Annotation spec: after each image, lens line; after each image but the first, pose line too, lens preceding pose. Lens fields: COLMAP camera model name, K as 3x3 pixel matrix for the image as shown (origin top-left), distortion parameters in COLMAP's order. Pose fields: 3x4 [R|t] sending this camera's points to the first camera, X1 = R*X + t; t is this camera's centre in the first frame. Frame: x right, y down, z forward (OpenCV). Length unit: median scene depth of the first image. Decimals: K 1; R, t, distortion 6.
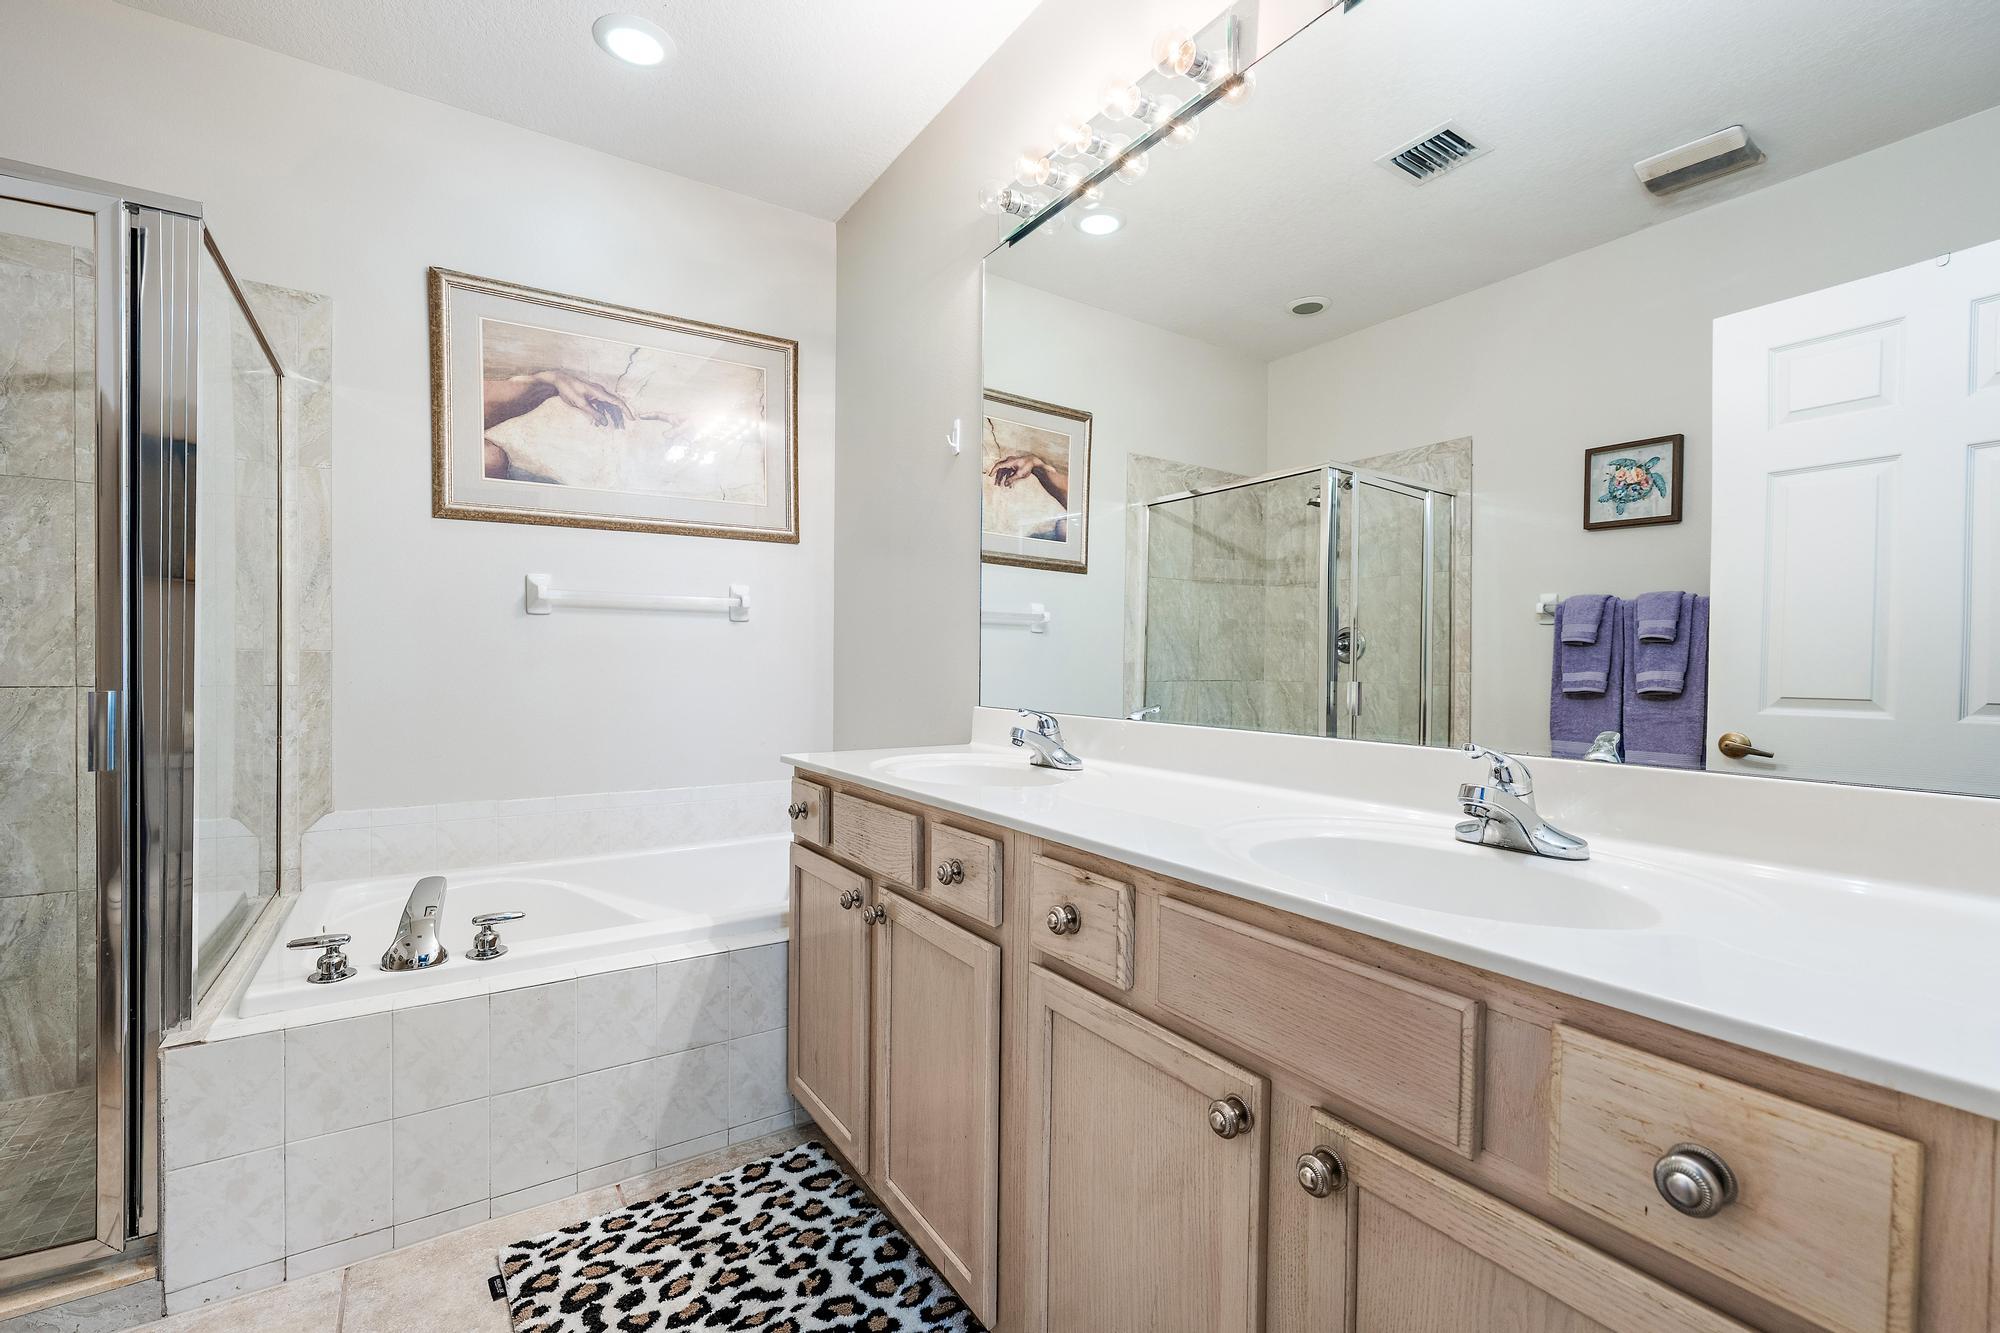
lens RADIAL K [[863.9, 0, 1004.2], [0, 863.9, 671.5], [0, 0, 1]] dist [-0.002885, -0.000004]
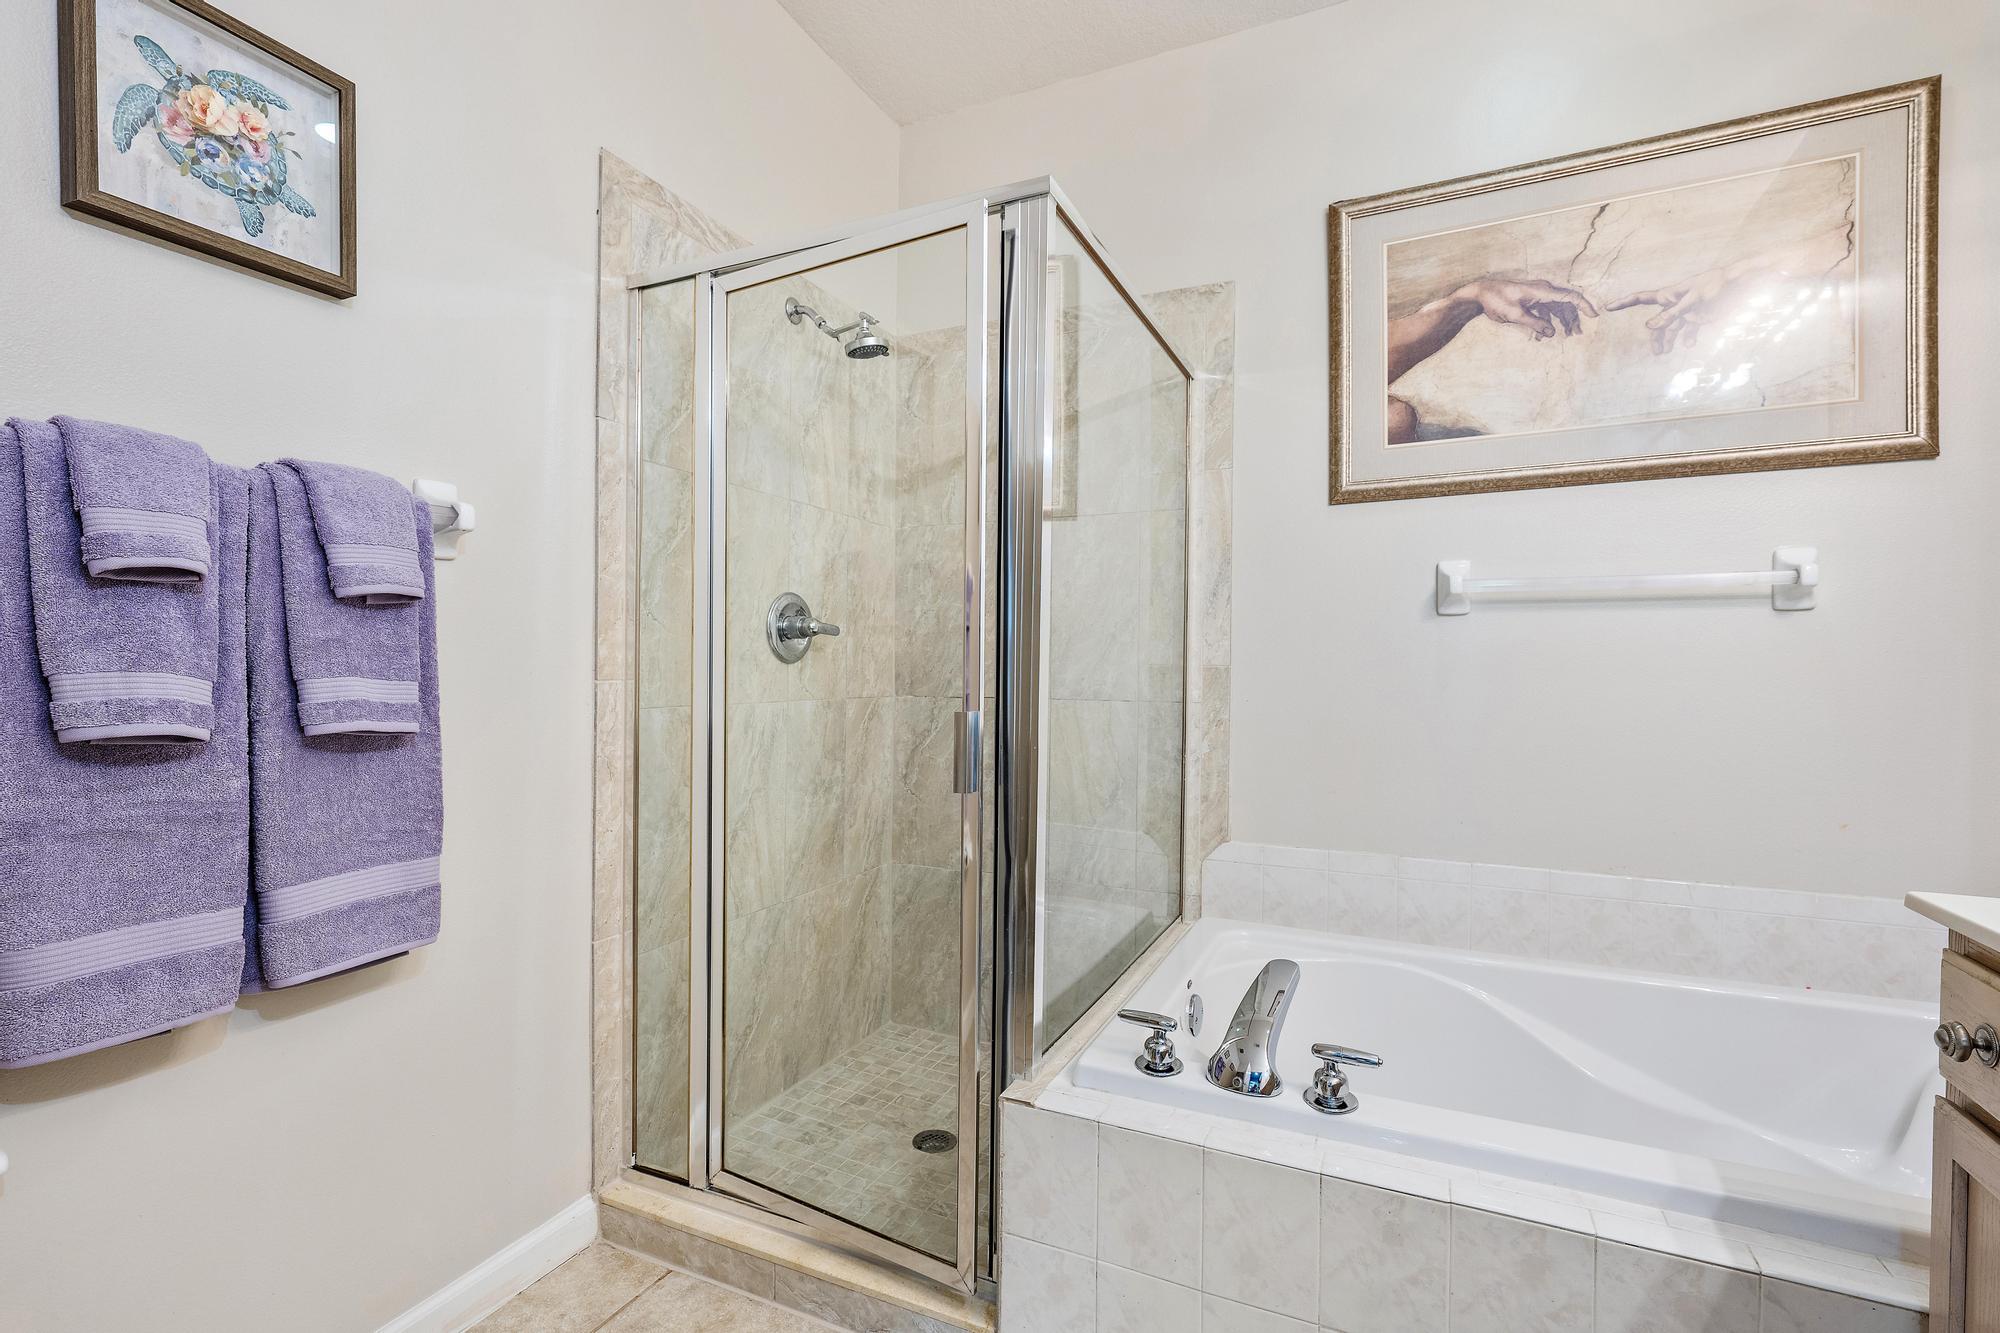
lens RADIAL K [[911.4, 0, 1001.9], [0, 911.4, 679.2], [0, 0, 1]] dist [-0.001099, 0.000183]
pose [[0.530765, 0.008374, -0.847478, -0.086526], [-0.010136, 0.999942, 0.003532, -0.010514], [0.847459, 0.006716, 0.530819, 0.277734]]
